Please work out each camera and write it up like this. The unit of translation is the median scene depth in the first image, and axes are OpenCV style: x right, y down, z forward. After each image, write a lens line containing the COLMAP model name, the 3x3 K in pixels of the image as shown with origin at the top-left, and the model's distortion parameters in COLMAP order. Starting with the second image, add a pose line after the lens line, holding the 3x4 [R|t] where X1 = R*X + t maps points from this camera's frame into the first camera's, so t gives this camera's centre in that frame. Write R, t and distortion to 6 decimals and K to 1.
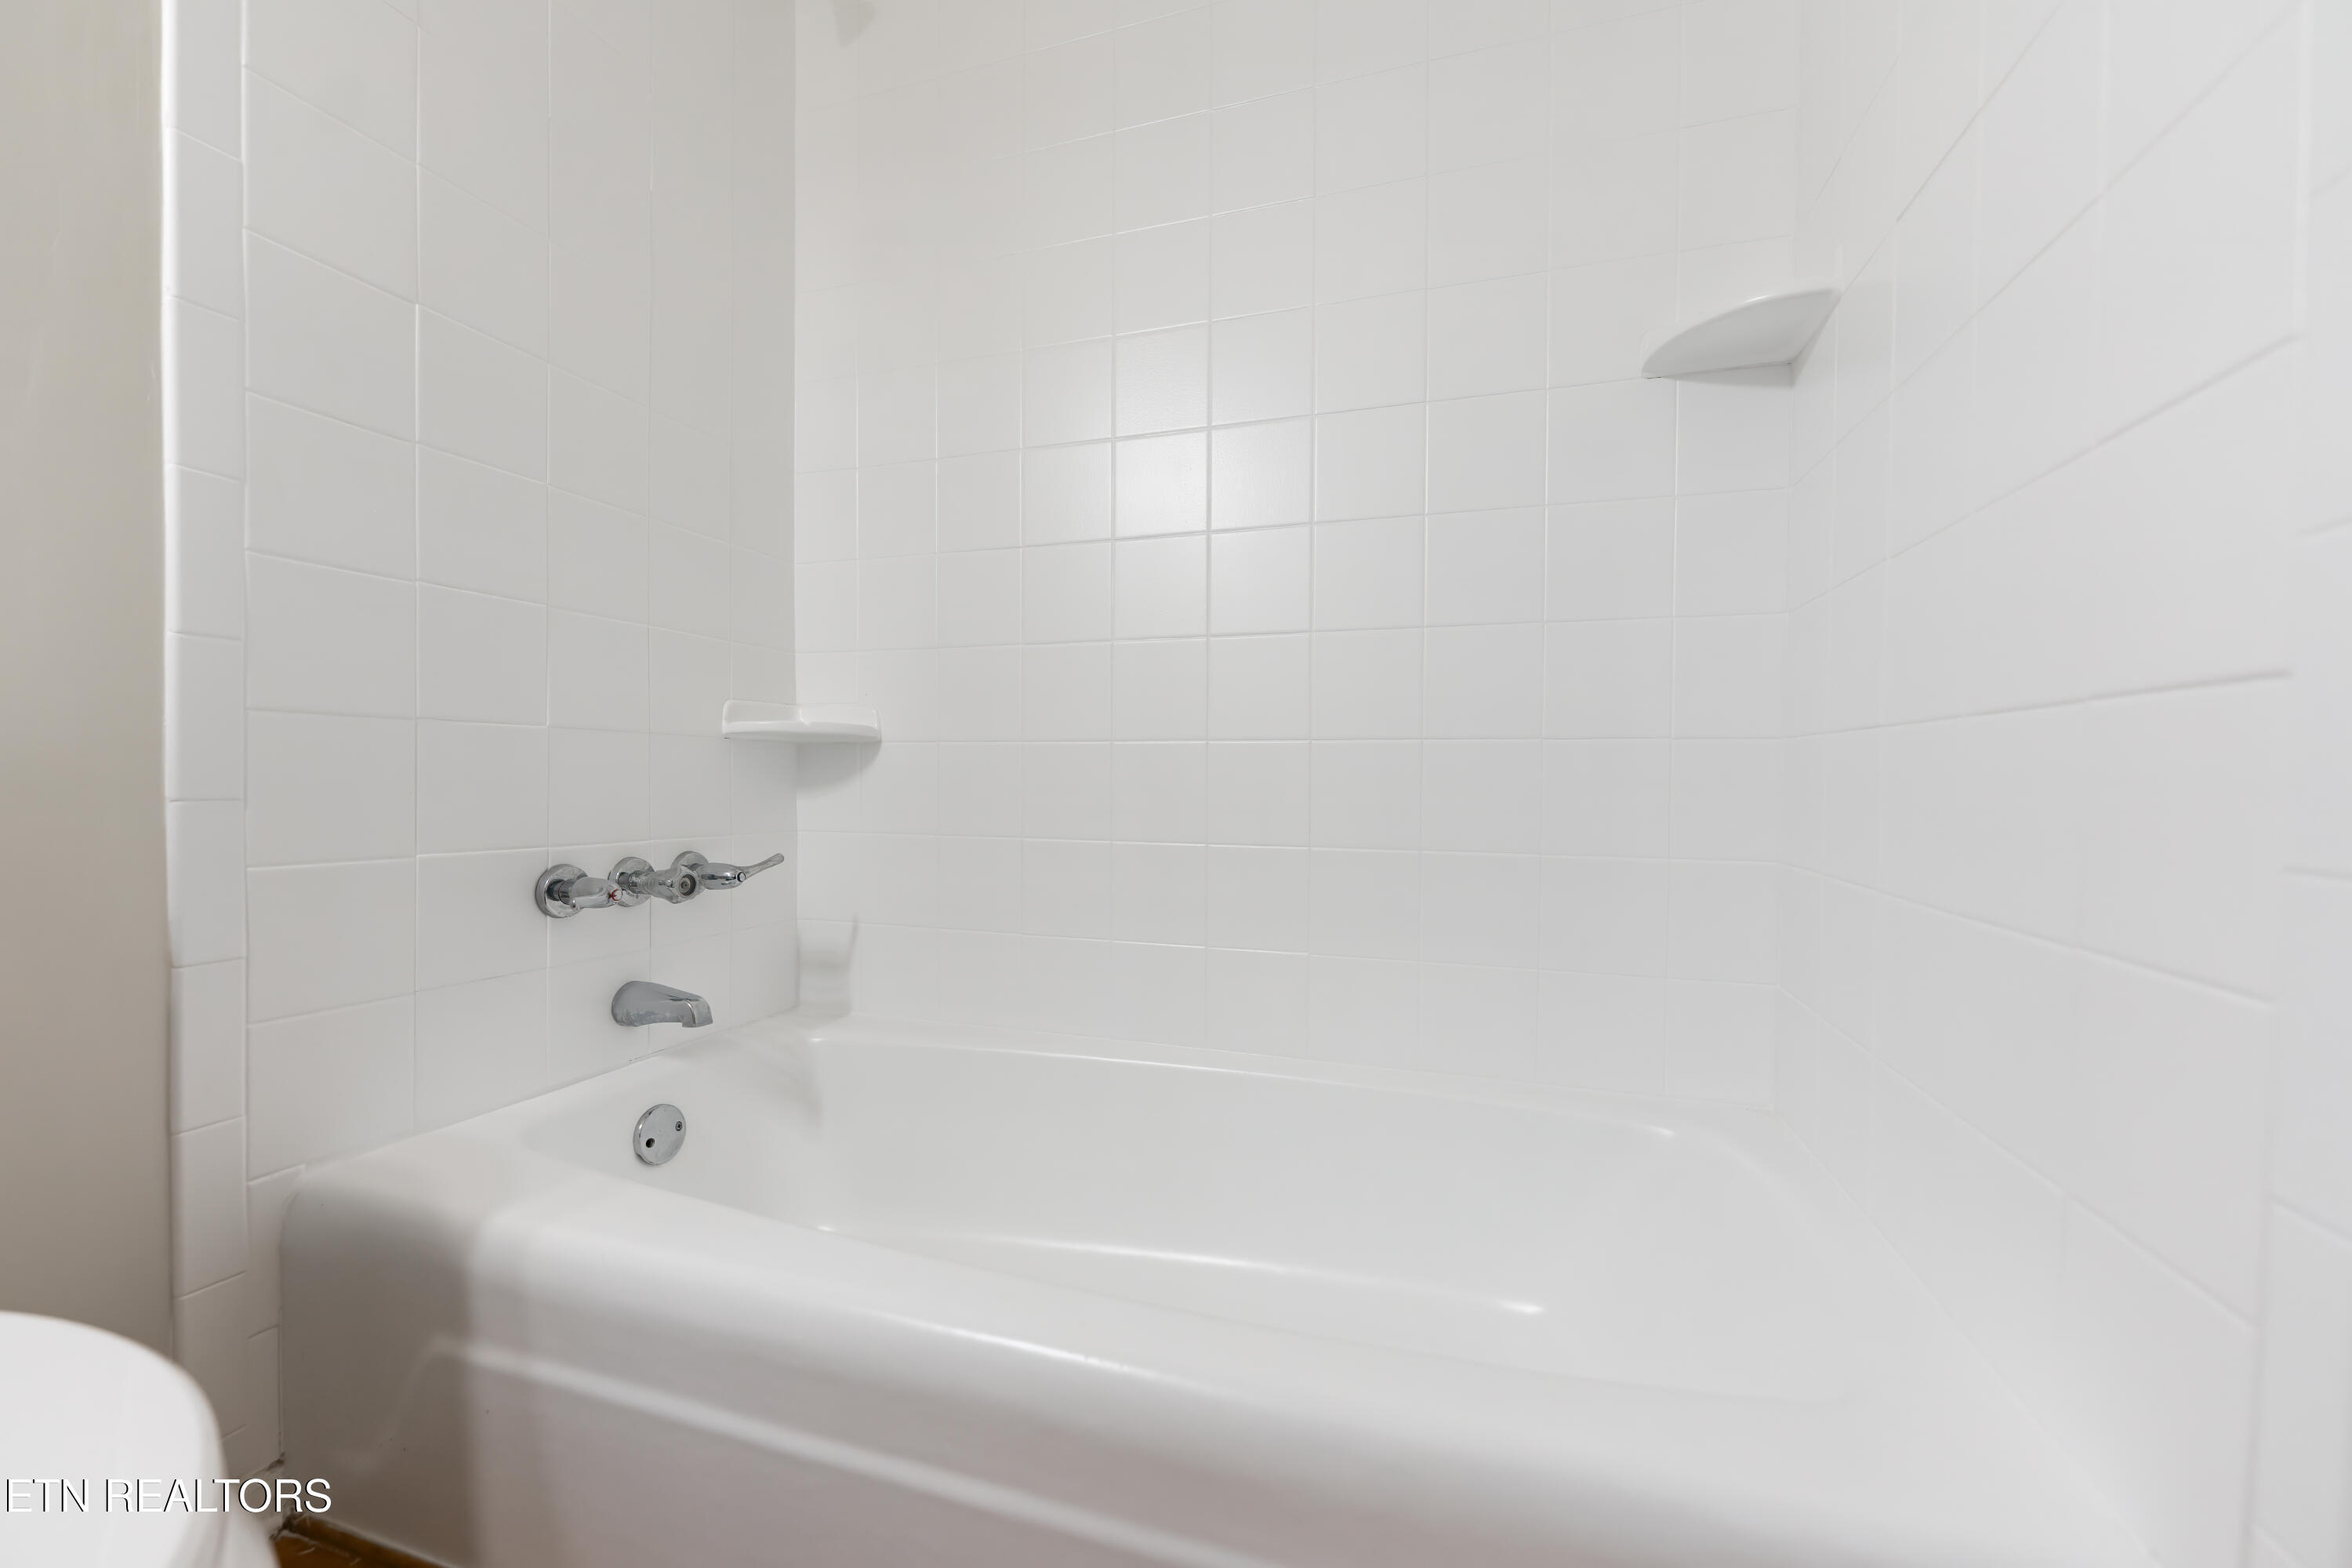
lens RADIAL K [[940.9, 0, 1179.2], [0, 940.9, 780.5], [0, 0, 1]] dist [0.000192, 0.000163]
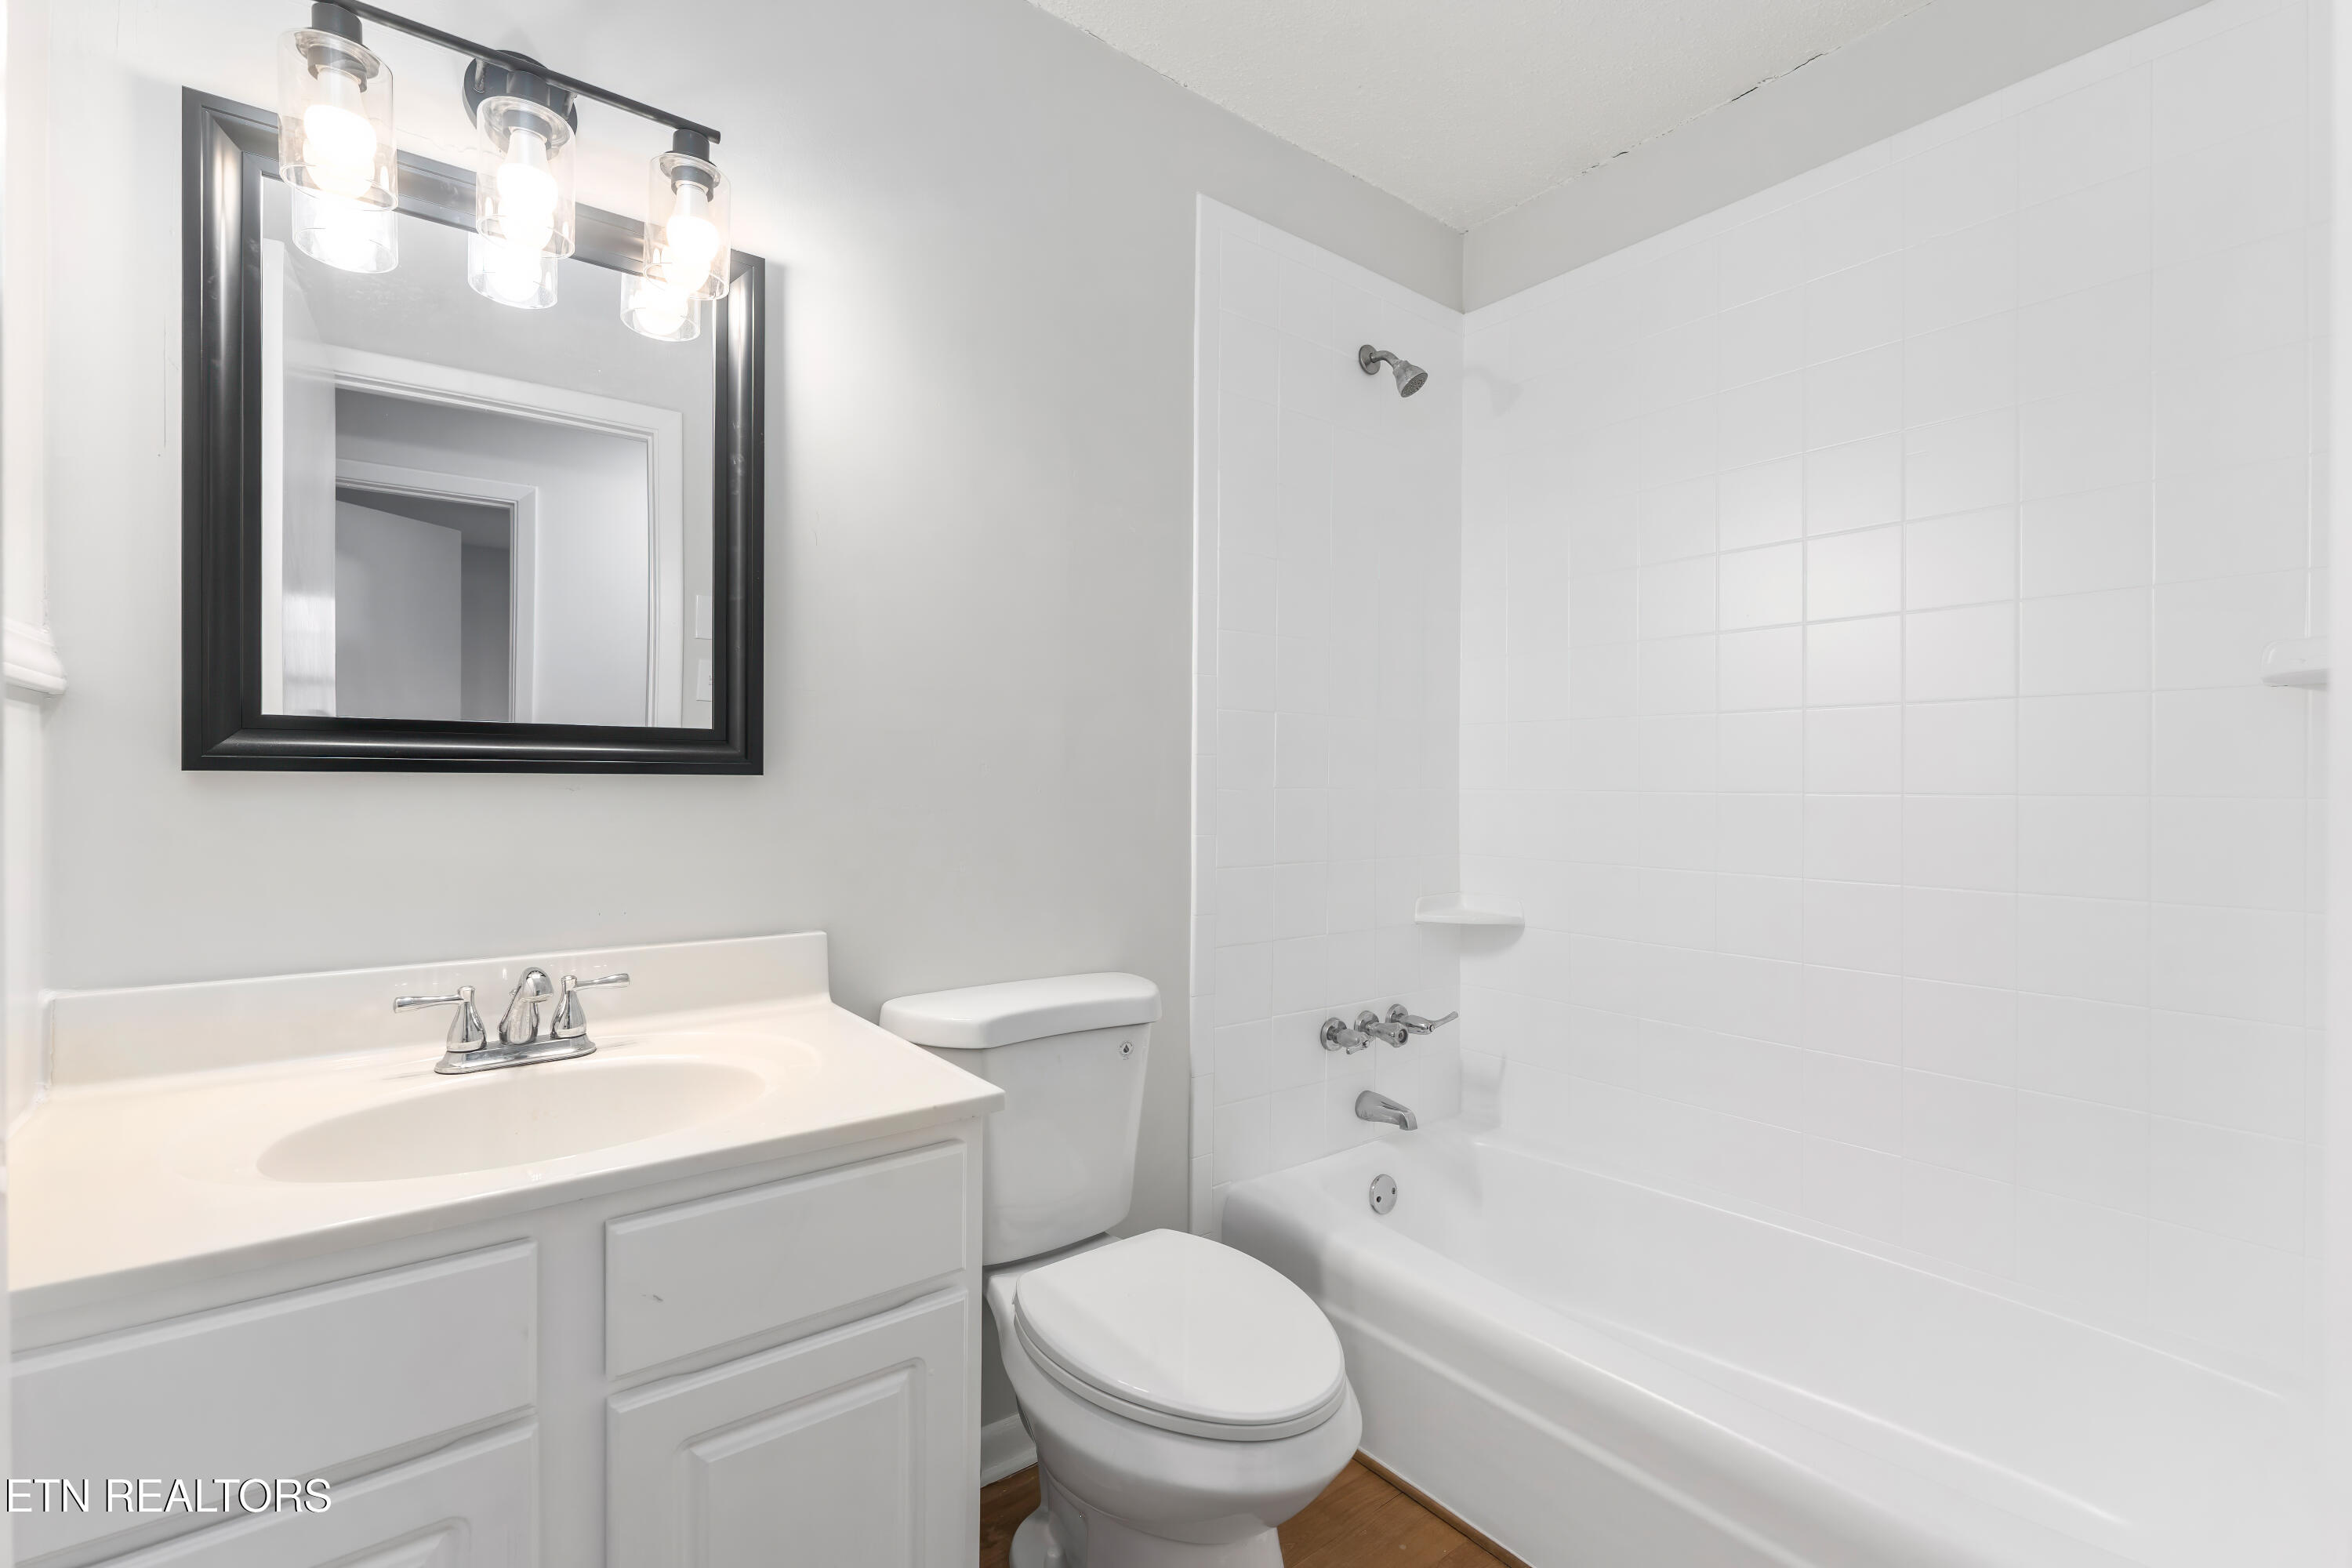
lens RADIAL K [[1041.4, 0, 1179.3], [0, 1041.4, 781.8], [0, 0, 1]] dist [0.001927, 0.000134]
pose [[0.833510, -0.004234, -0.552488, 0.110297], [-0.001516, 0.999949, -0.009950, -0.277623], [0.552502, 0.009131, 0.833462, -0.601578]]
